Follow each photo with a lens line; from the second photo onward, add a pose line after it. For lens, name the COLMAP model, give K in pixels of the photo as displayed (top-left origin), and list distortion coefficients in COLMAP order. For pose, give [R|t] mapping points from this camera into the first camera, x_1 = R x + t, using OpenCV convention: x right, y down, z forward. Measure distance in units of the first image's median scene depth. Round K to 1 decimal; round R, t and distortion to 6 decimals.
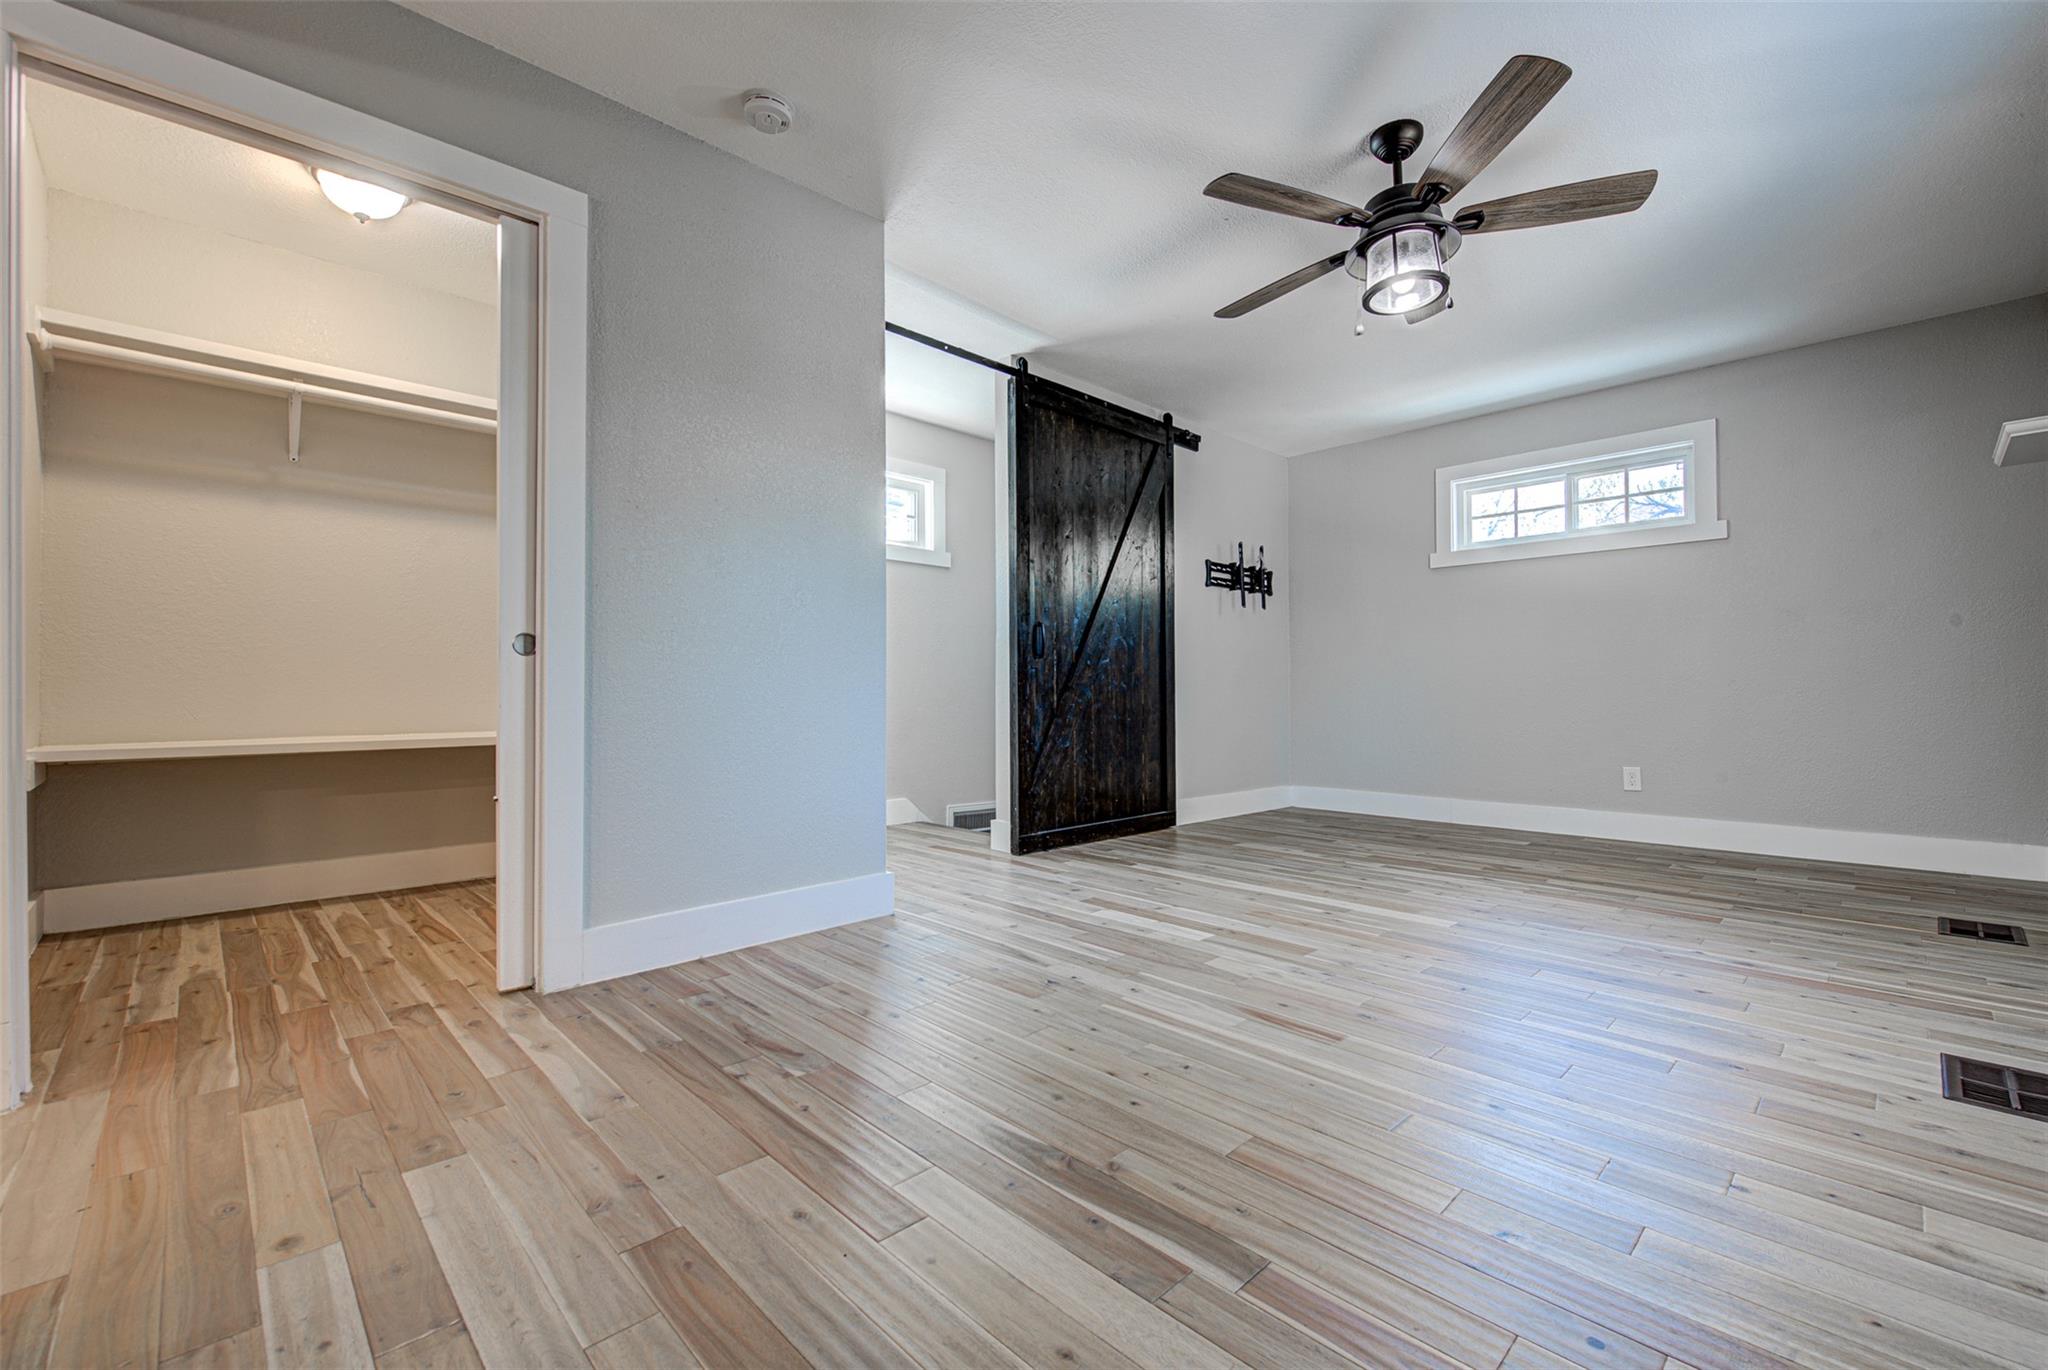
lens RADIAL K [[869.7, 0, 1028.8], [0, 869.7, 695.2], [0, 0, 1]] dist [-0.002534, -0.000695]
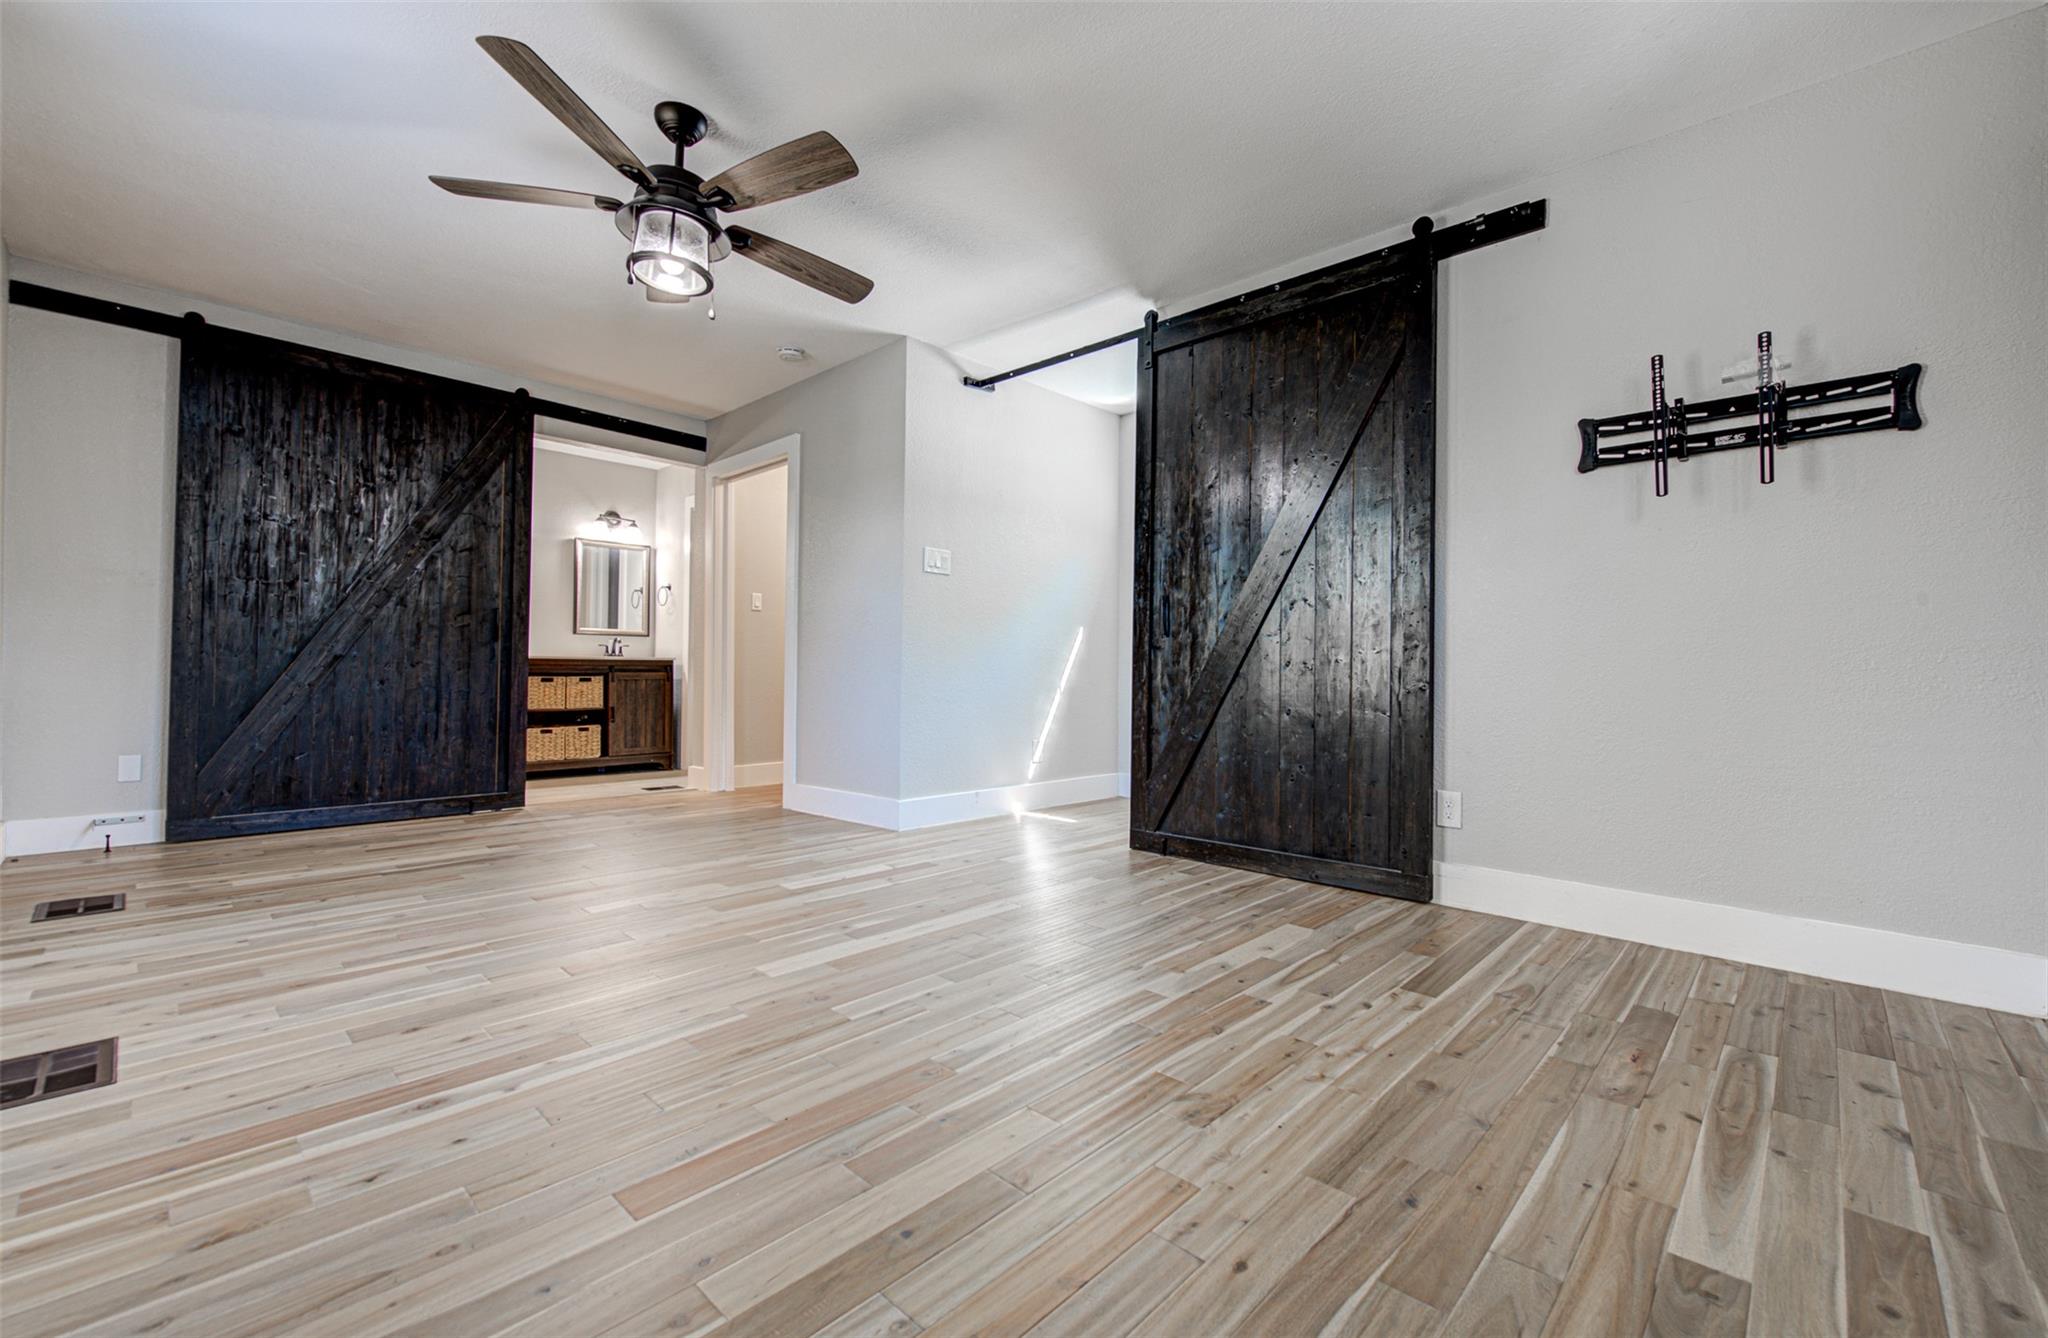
lens RADIAL K [[838.9, 0, 1028.7], [0, 838.9, 667.3], [0, 0, 1]] dist [0.000948, 0.000685]
pose [[0.045455, -0.007396, -0.998939, 1.387771], [-0.015193, 0.999852, -0.008094, -0.003604], [0.998851, 0.015545, 0.045336, 1.335646]]
